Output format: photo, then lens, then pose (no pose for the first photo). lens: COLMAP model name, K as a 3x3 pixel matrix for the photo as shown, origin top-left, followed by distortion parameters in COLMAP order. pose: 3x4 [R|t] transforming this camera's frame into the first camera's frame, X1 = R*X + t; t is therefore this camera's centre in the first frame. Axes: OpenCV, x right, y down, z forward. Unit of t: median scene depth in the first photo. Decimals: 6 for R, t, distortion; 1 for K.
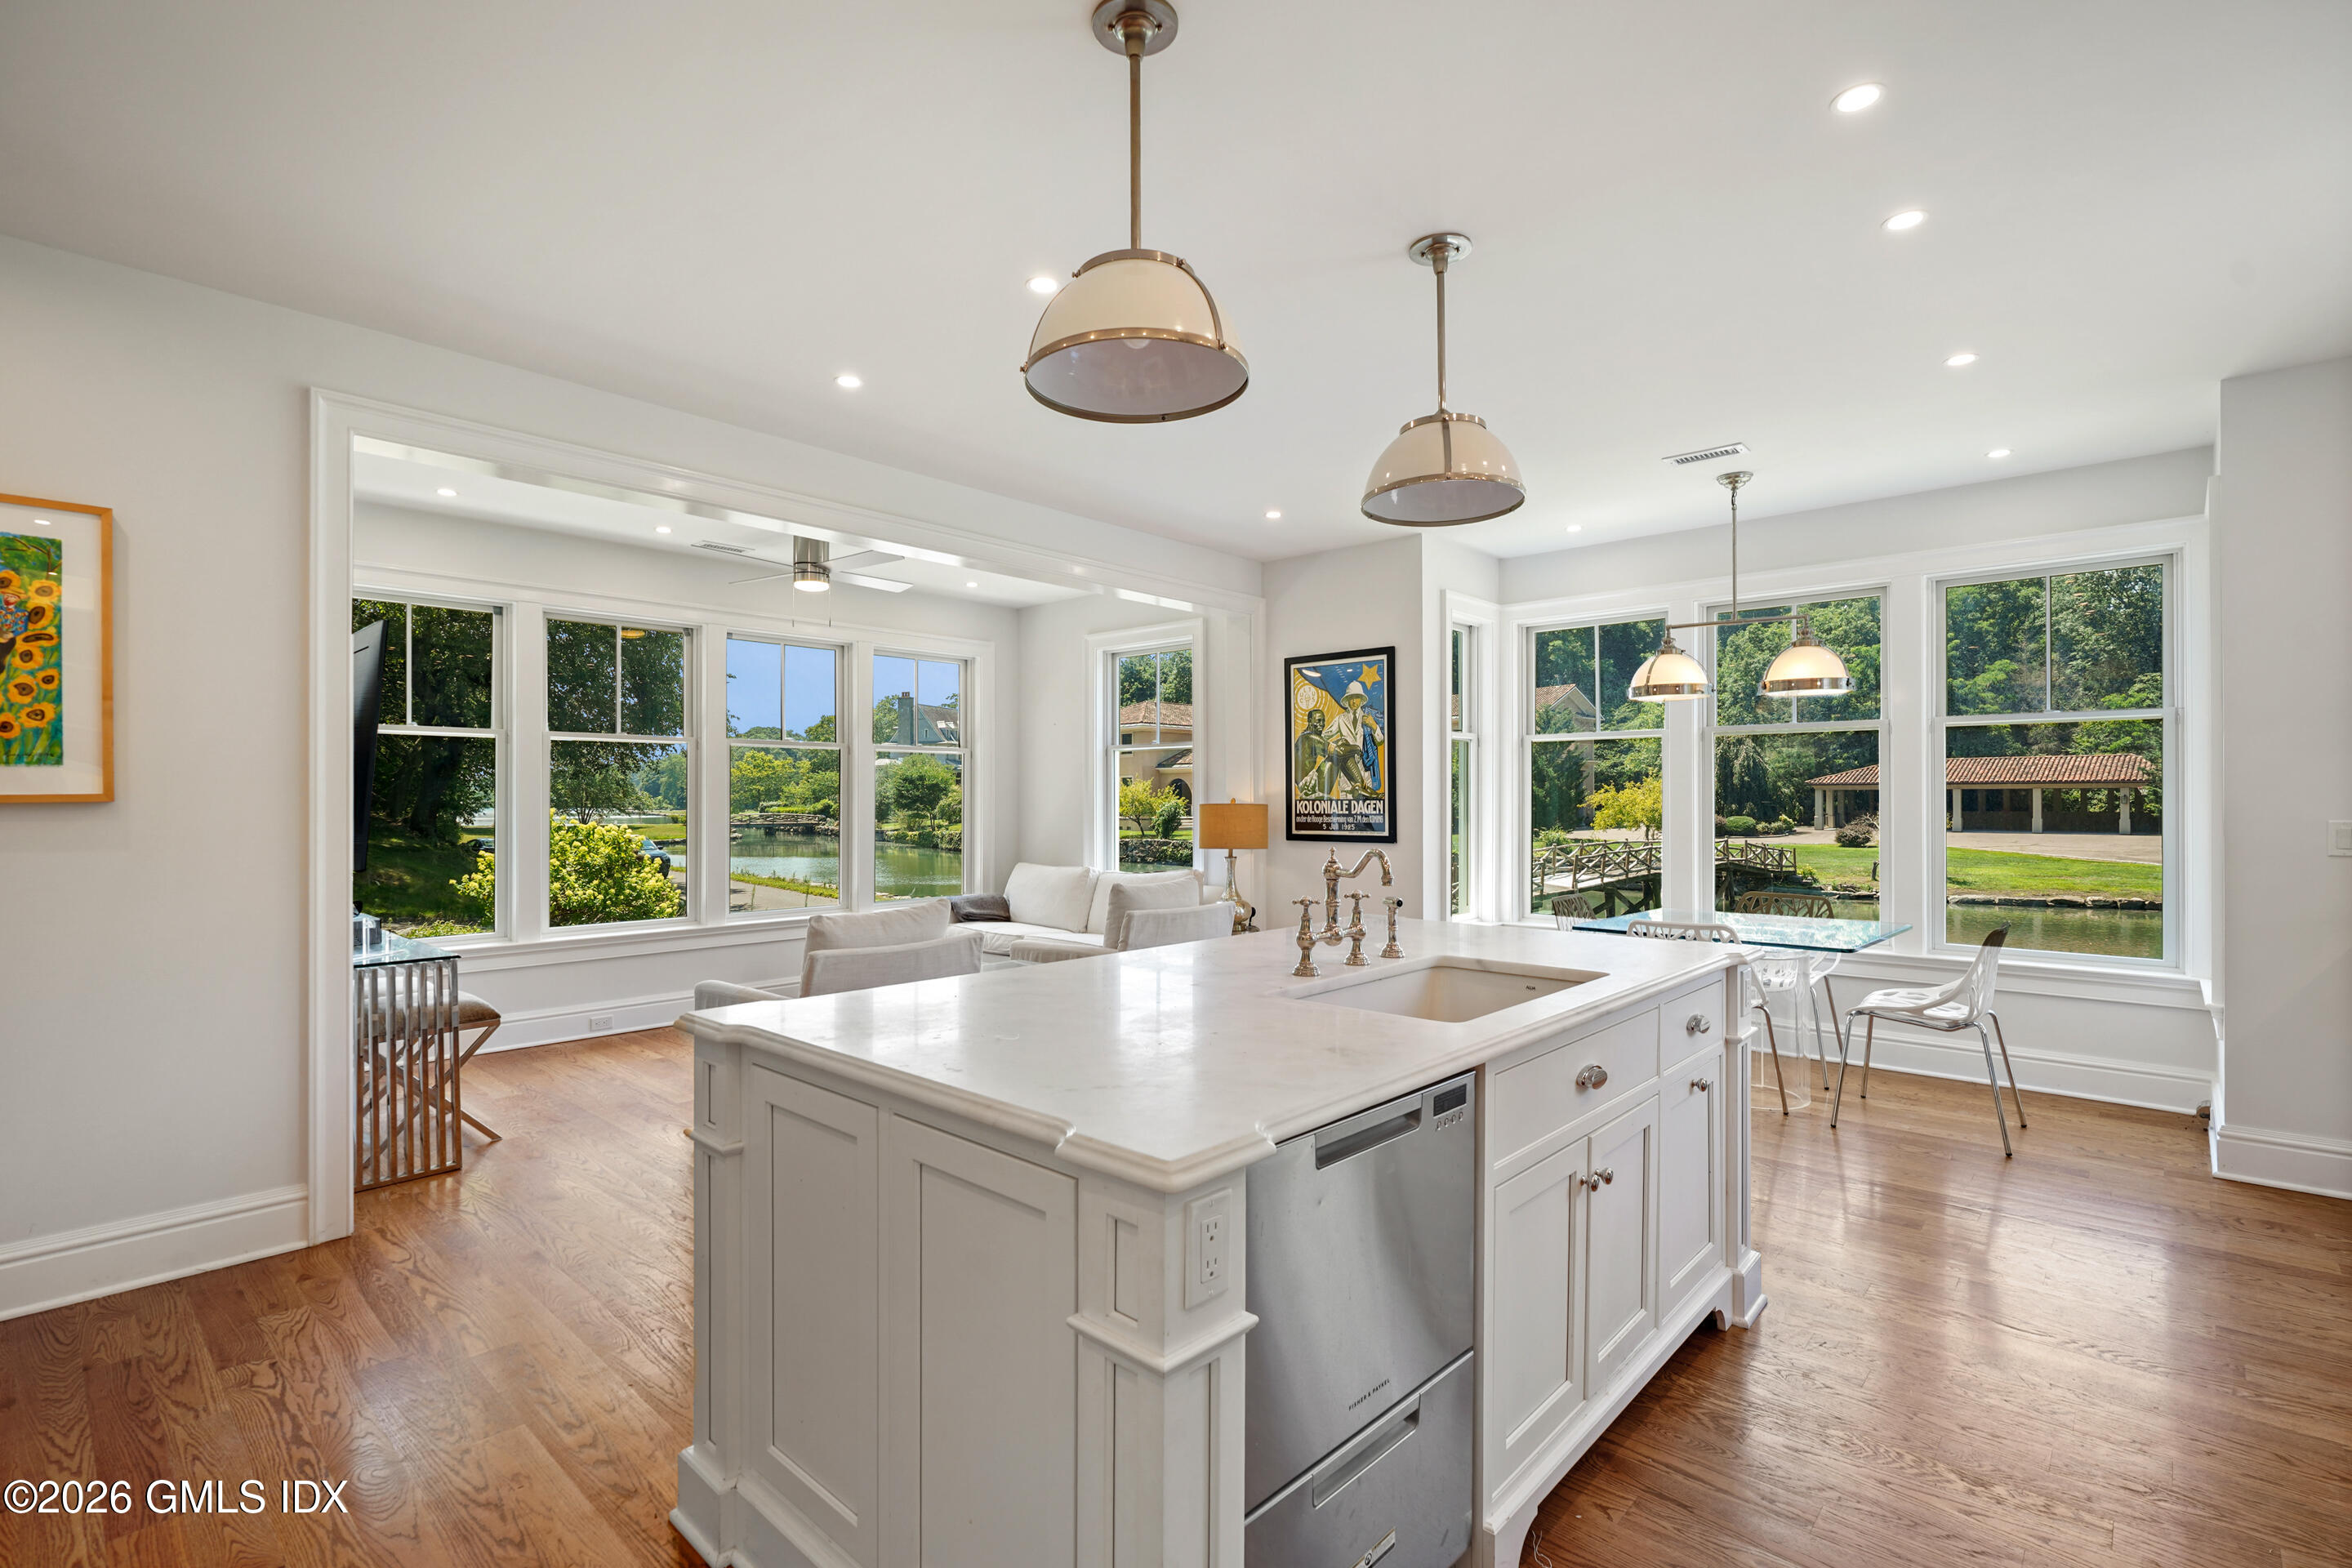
lens RADIAL K [[1087.5, 0, 1174.9], [0, 1087.5, 800.1], [0, 0, 1]] dist [0.000005, 0.000062]
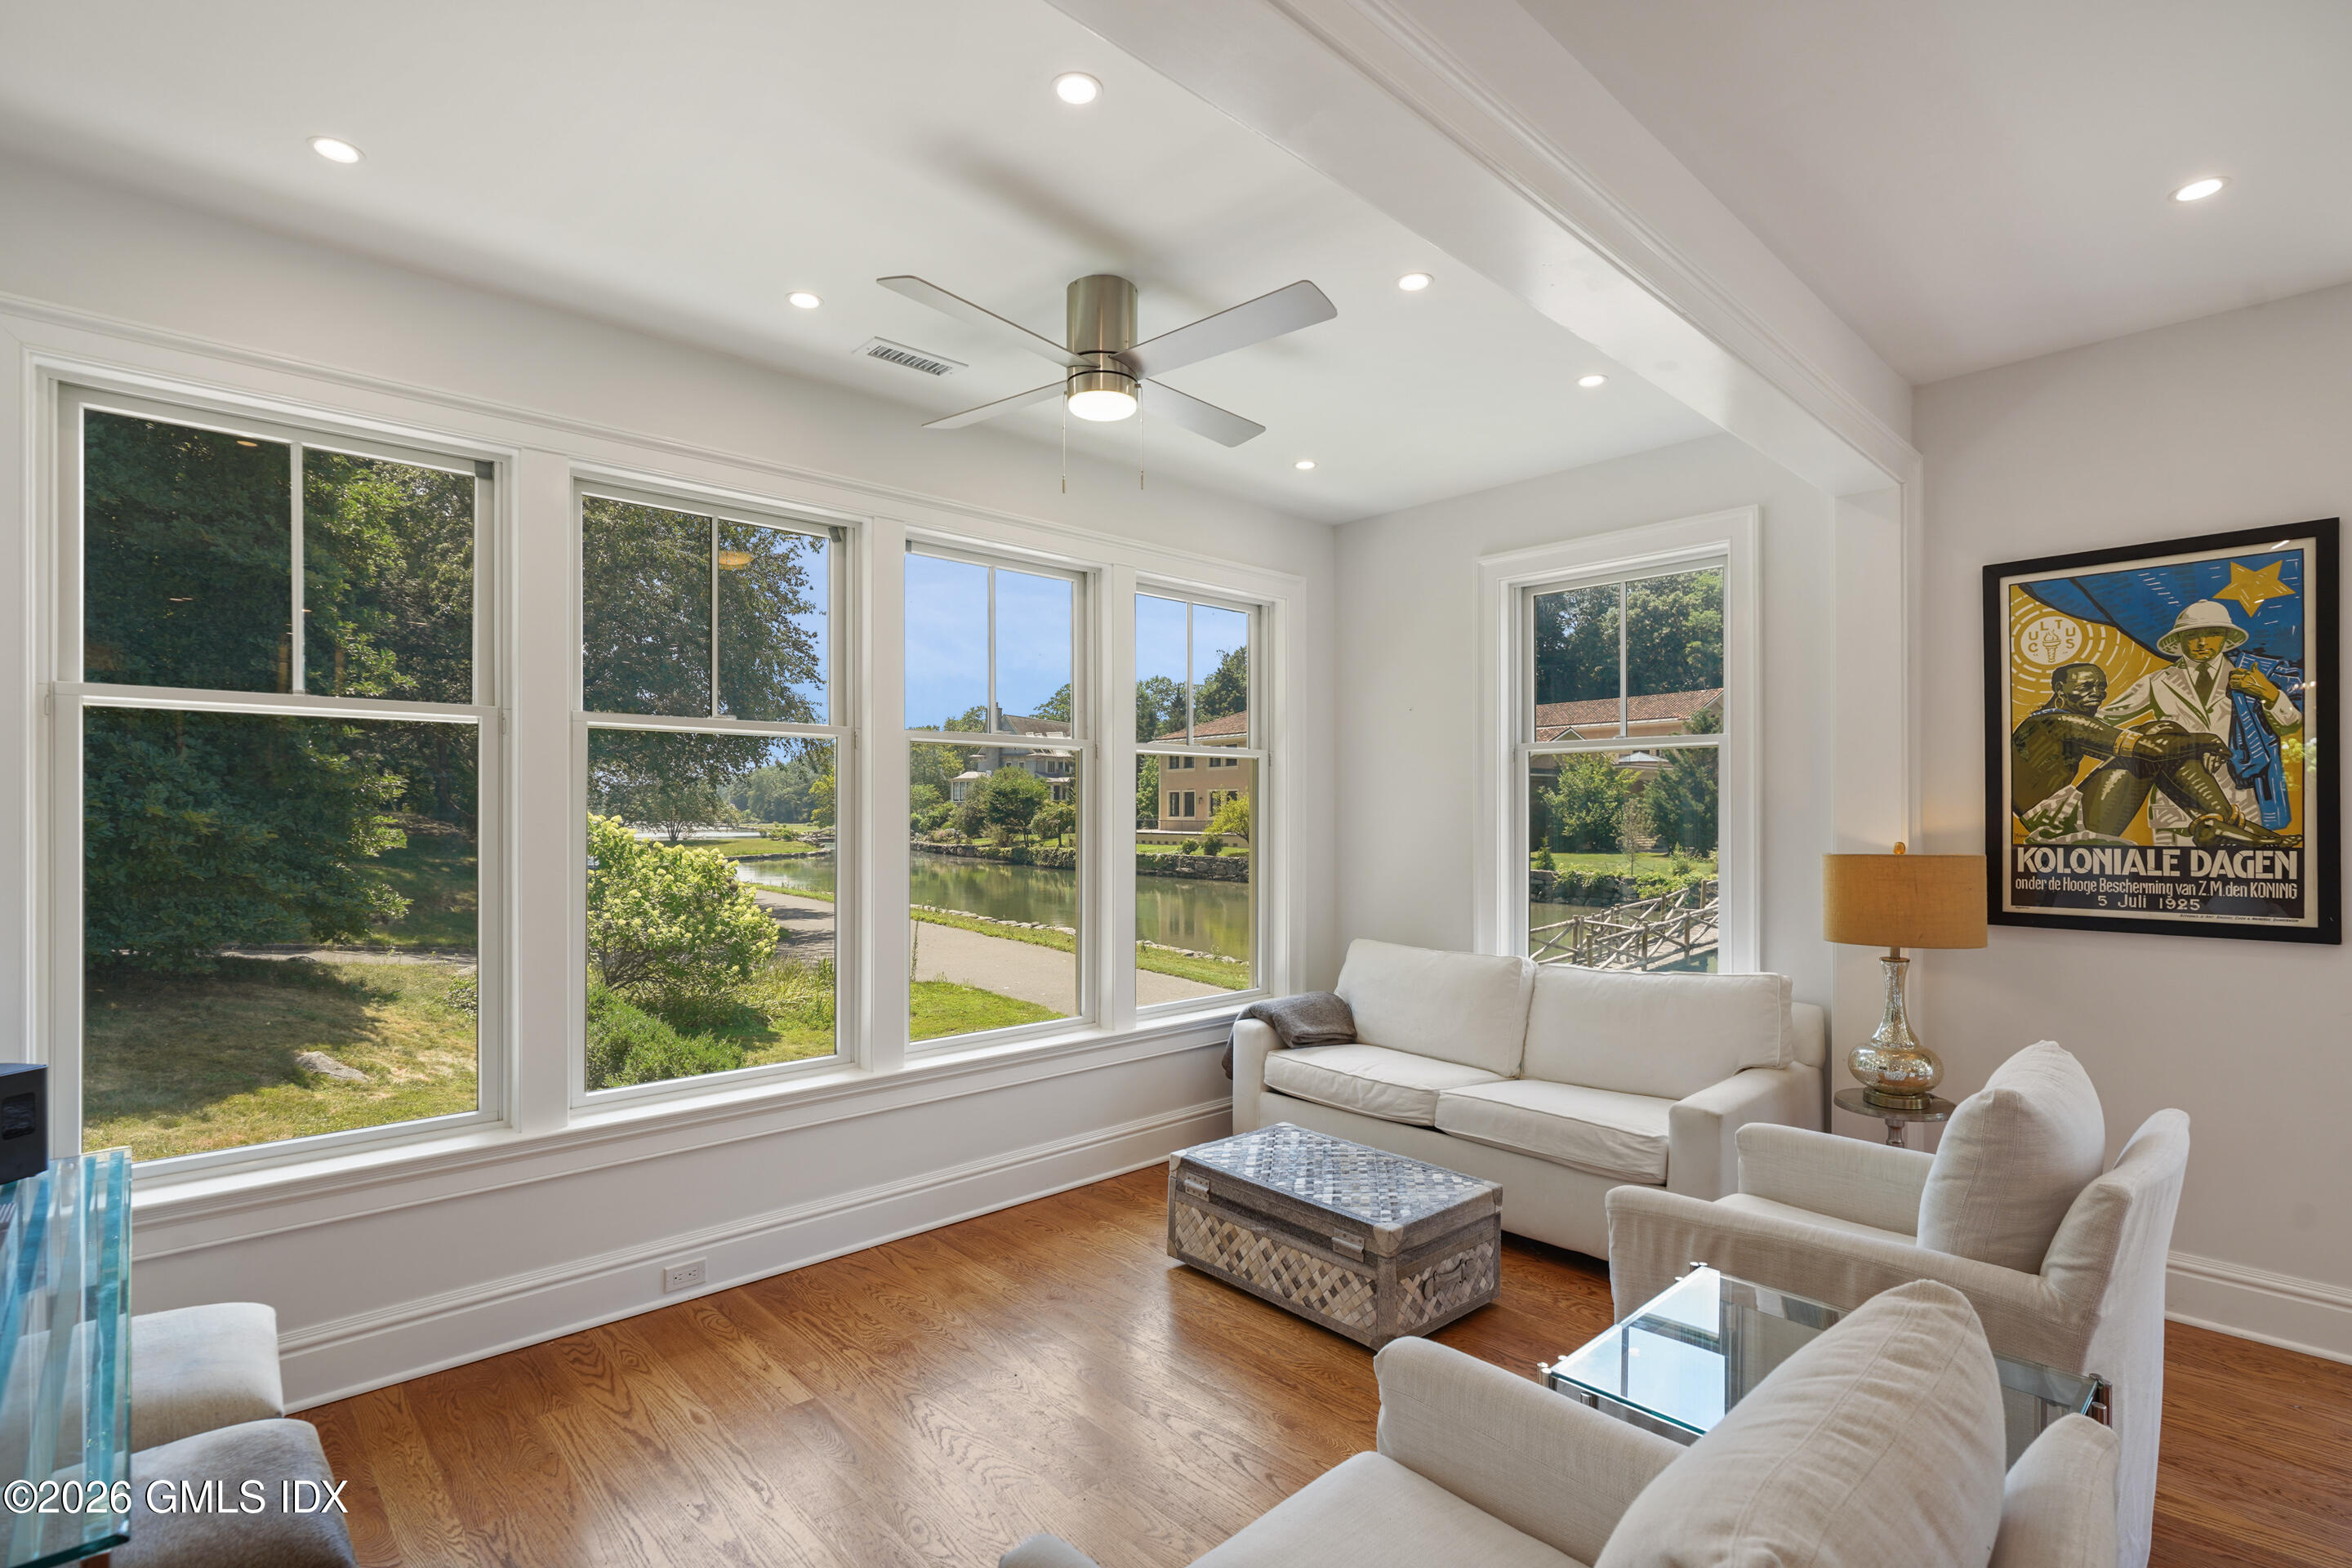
lens RADIAL K [[1108.2, 0, 1176.1], [0, 1108.2, 815.2], [0, 0, 1]] dist [-0.003905, -0.000272]
pose [[0.997367, 0.001243, -0.072506, -0.243065], [-0.001112, 0.999998, 0.001840, -0.014762], [0.072508, -0.001754, 0.997366, 0.468426]]
